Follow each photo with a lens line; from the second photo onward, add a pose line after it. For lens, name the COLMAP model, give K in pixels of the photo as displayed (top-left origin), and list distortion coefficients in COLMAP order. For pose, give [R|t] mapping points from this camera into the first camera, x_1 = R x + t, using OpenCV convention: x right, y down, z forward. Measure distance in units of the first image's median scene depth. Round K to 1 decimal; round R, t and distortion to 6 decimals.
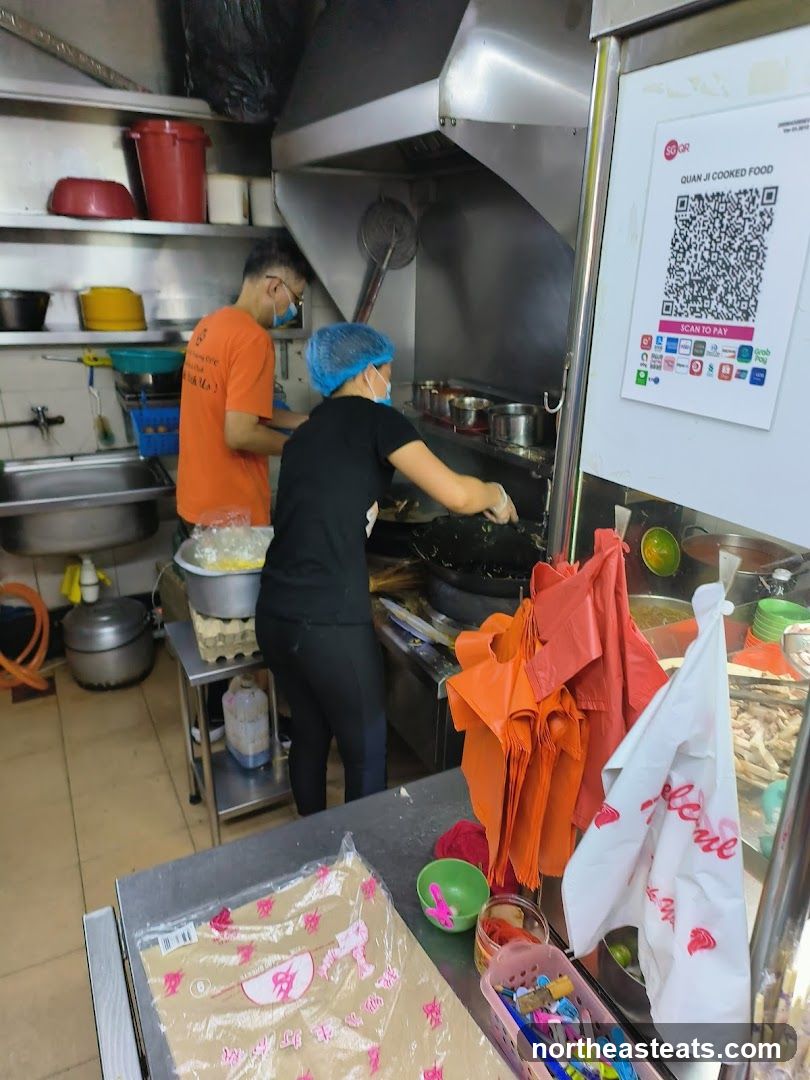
lens RADIAL K [[729.8, 0, 379.8], [0, 729.8, 538.6], [0, 0, 1]] dist [0.056309, -0.079713]
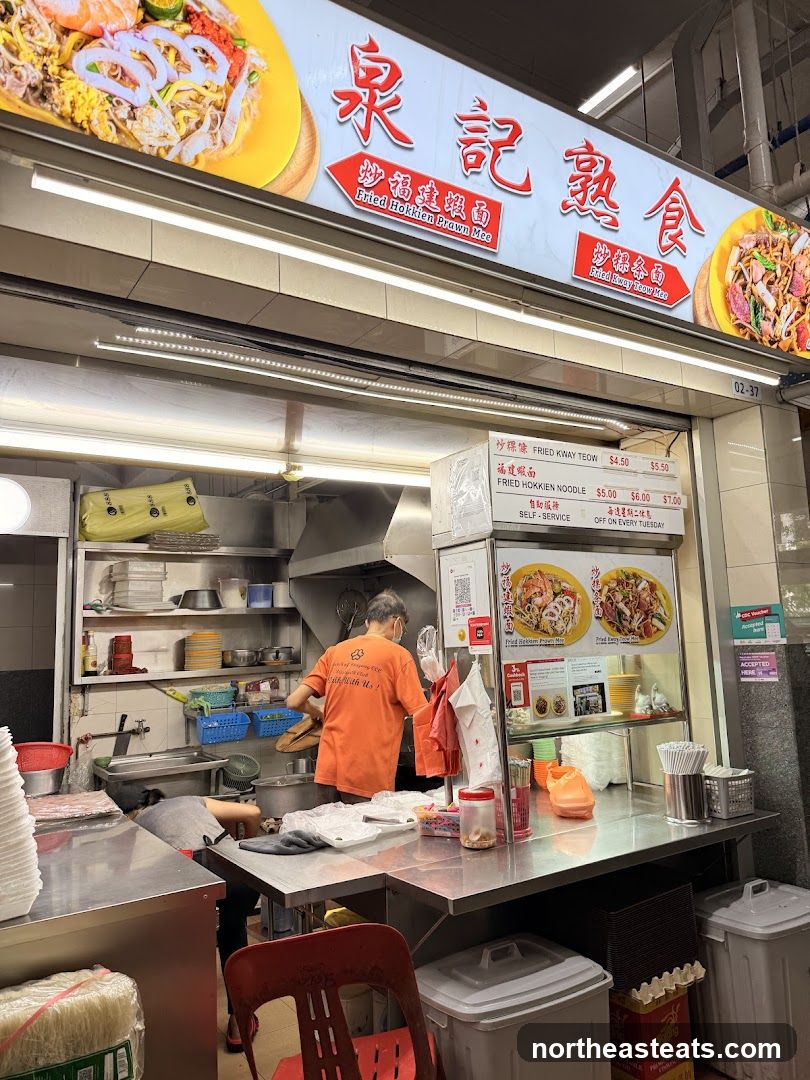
lens RADIAL K [[726.7, 0, 385.6], [0, 726.7, 539.5], [0, 0, 1]] dist [0.003641, -0.005805]
pose [[0.994125, -0.028243, 0.104487, -0.144121], [0.075651, 0.871714, -0.484140, 0.434264], [-0.077409, 0.489200, 0.868730, -0.890758]]
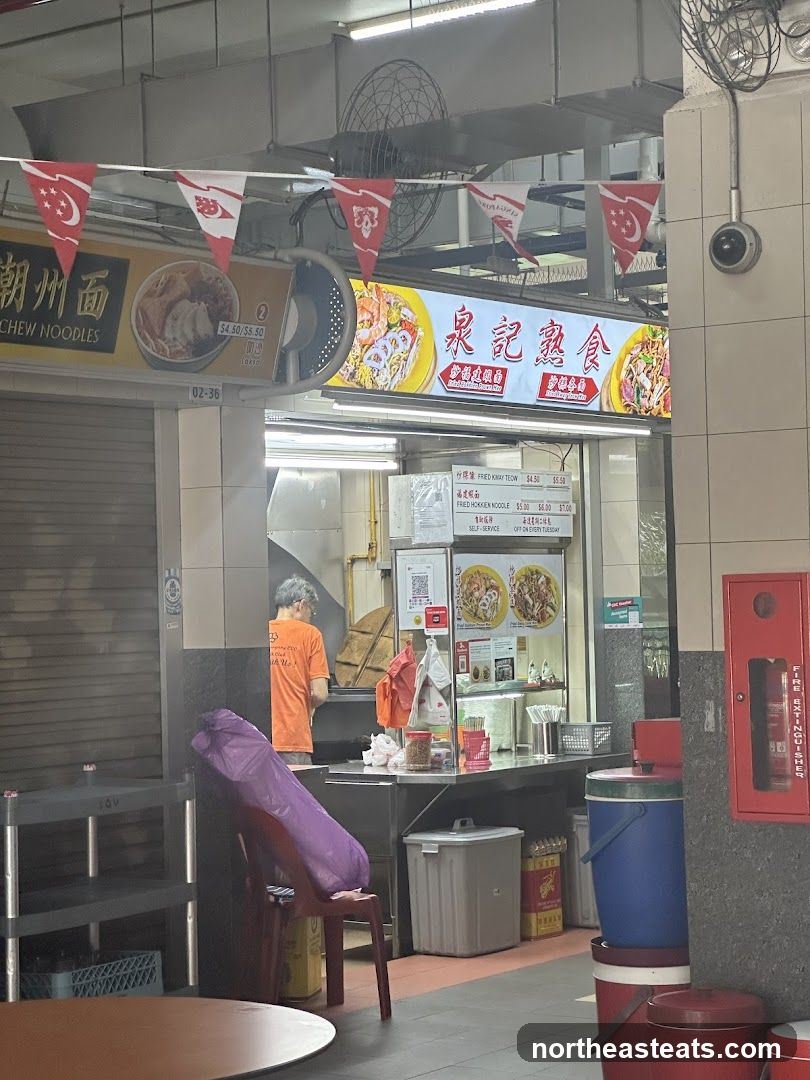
lens RADIAL K [[2355.7, 0, 405.0], [0, 2355.7, 540.0], [0, 0, 1]] dist [-0.047743, 0.068326]
pose [[0.883147, -0.021177, 0.468618, -2.423121], [0.202750, 0.918084, -0.340608, 1.624692], [-0.423018, 0.395819, 0.815097, -4.136765]]
